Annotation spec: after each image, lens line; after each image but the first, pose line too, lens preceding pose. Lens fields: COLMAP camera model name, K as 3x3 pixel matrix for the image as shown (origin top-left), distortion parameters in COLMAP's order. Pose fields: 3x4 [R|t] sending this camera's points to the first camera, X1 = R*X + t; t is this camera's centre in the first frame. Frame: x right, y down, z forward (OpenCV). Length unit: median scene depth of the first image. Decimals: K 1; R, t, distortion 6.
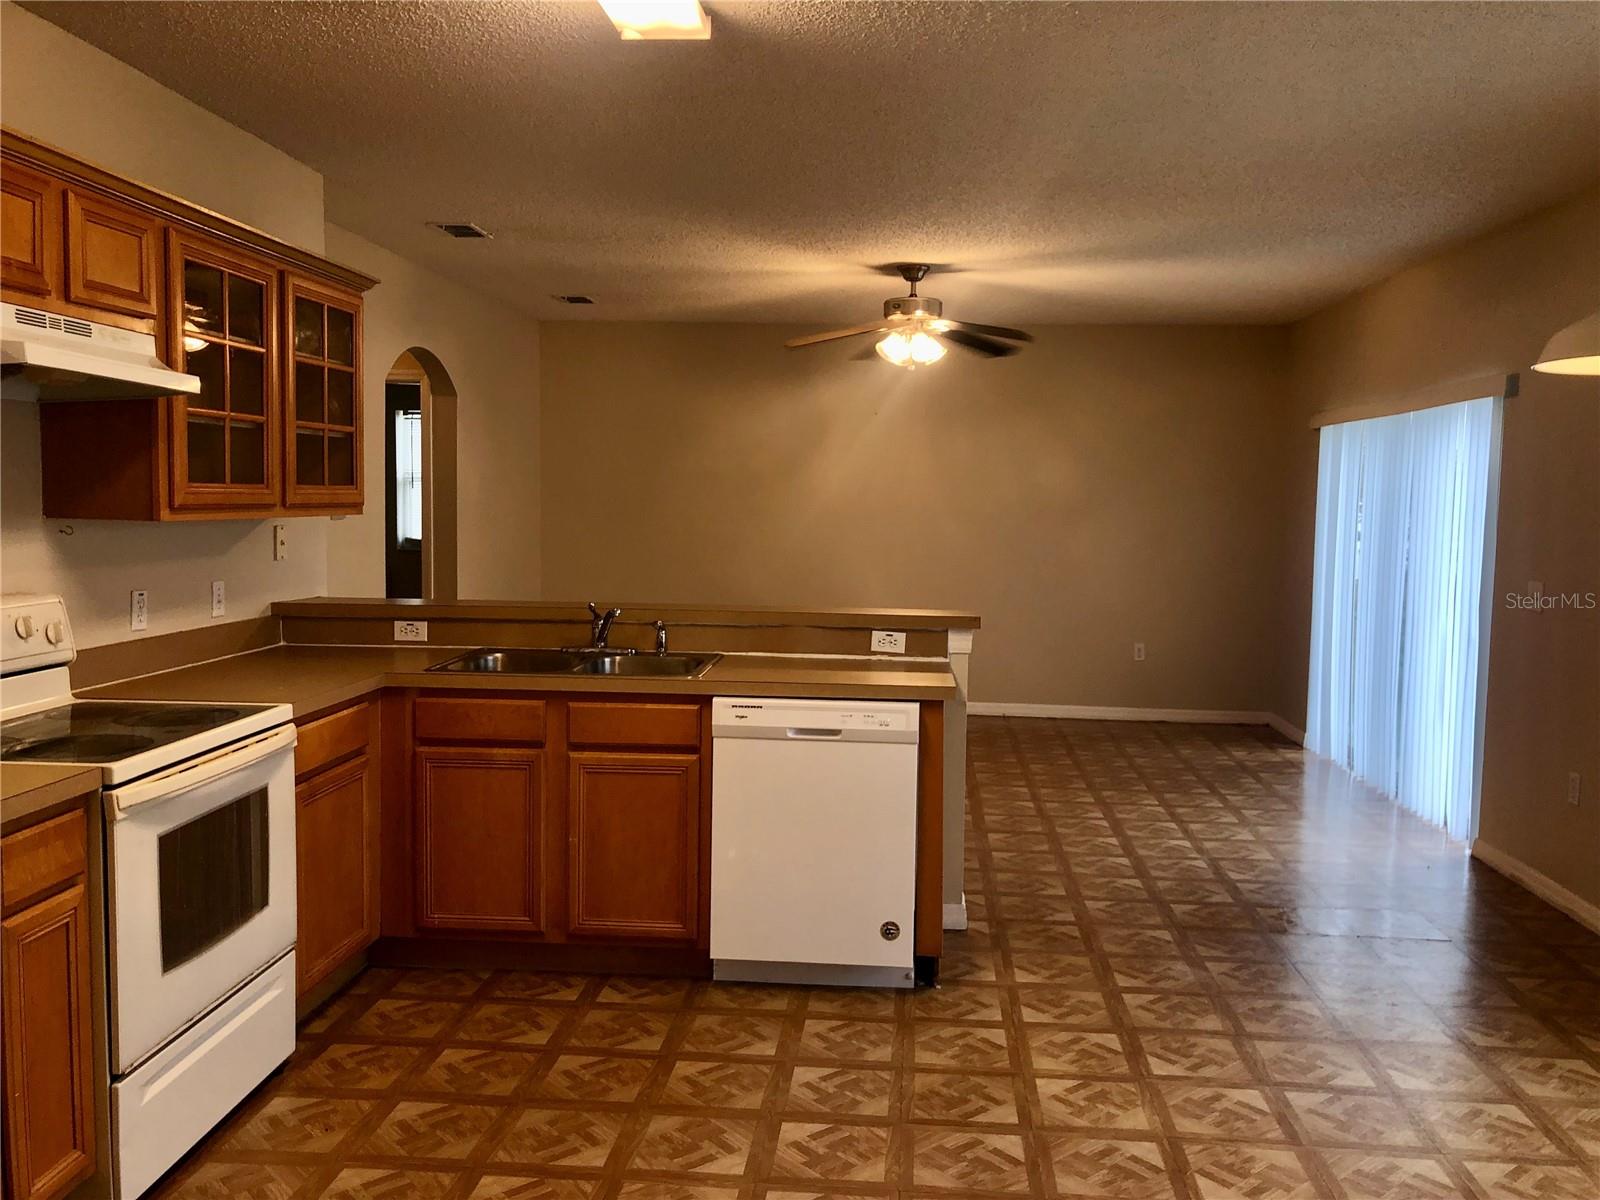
lens RADIAL K [[1314.3, 0, 805.3], [0, 1314.3, 600.3], [0, 0, 1]] dist [0.008360, 0.013815]
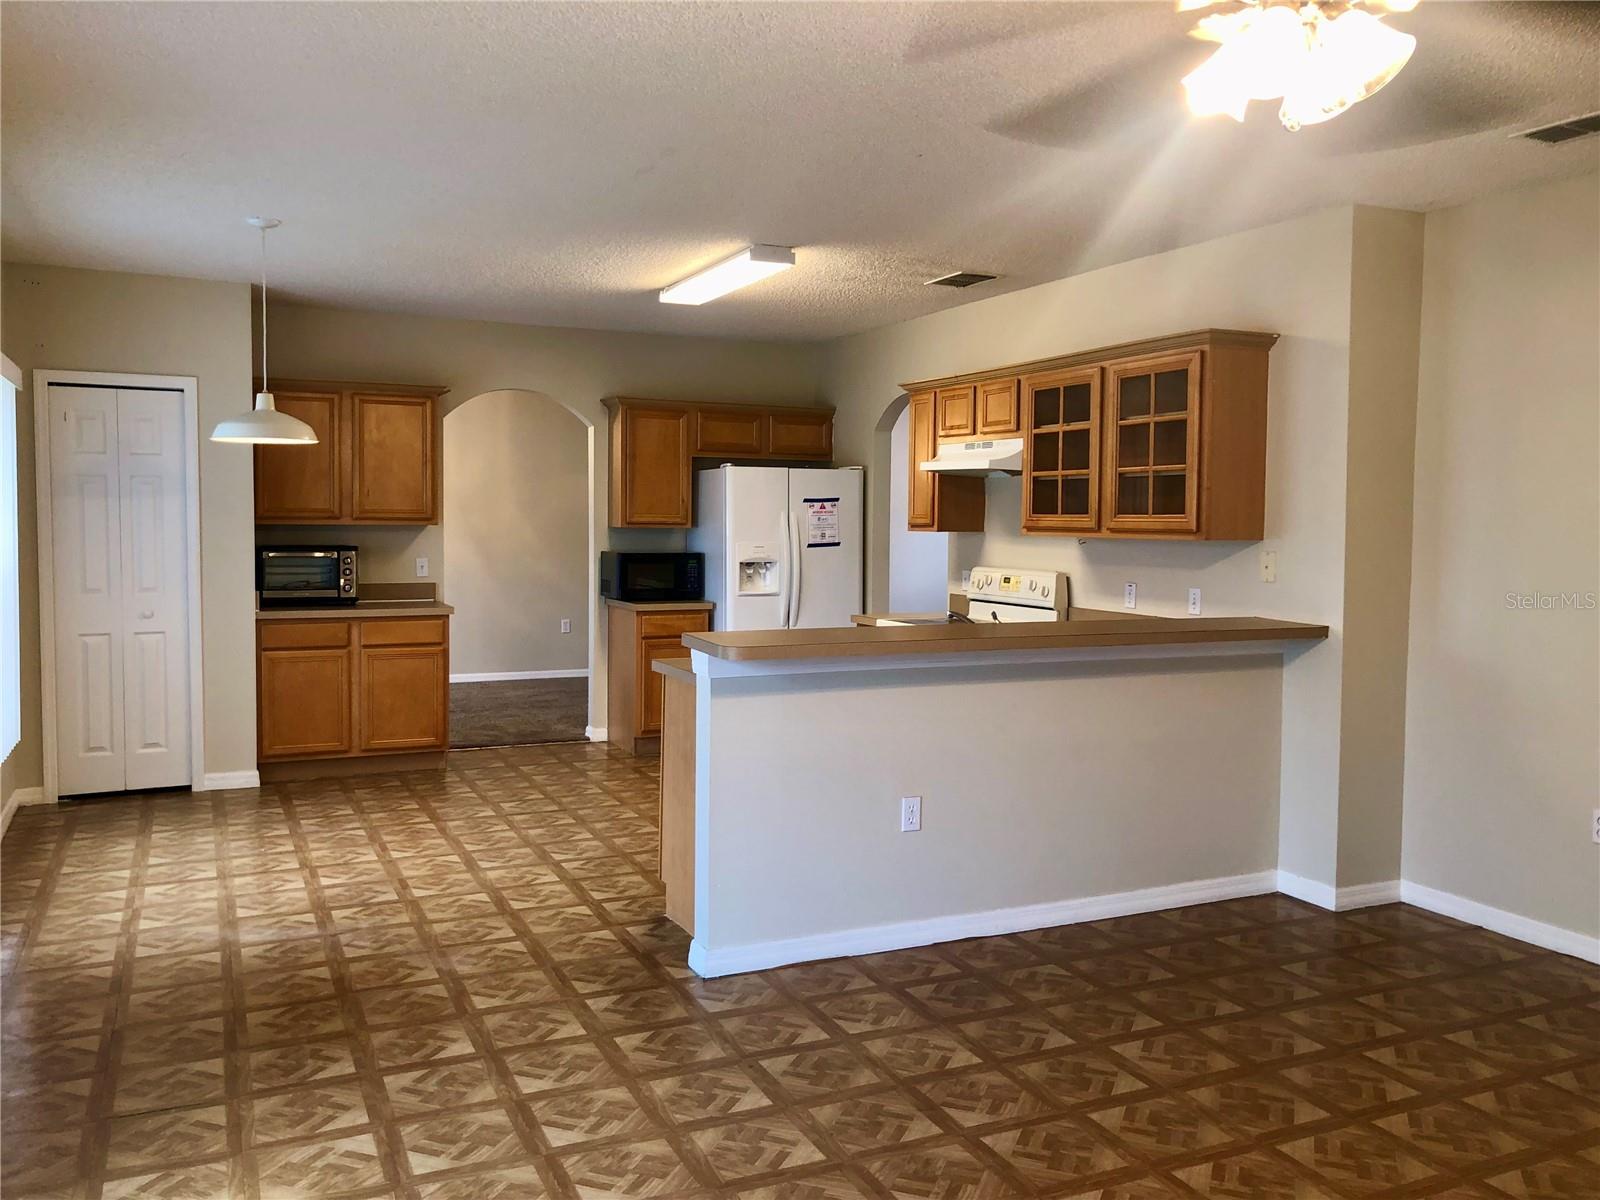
lens RADIAL K [[1314.3, 0, 805.0], [0, 1314.3, 592.6], [0, 0, 1]] dist [0.008360, 0.013815]
pose [[-0.868735, 0.000082, -0.495278, 0.595020], [-0.065736, 0.991134, 0.115467, -0.147509], [0.490896, 0.132867, -0.861027, 2.090434]]
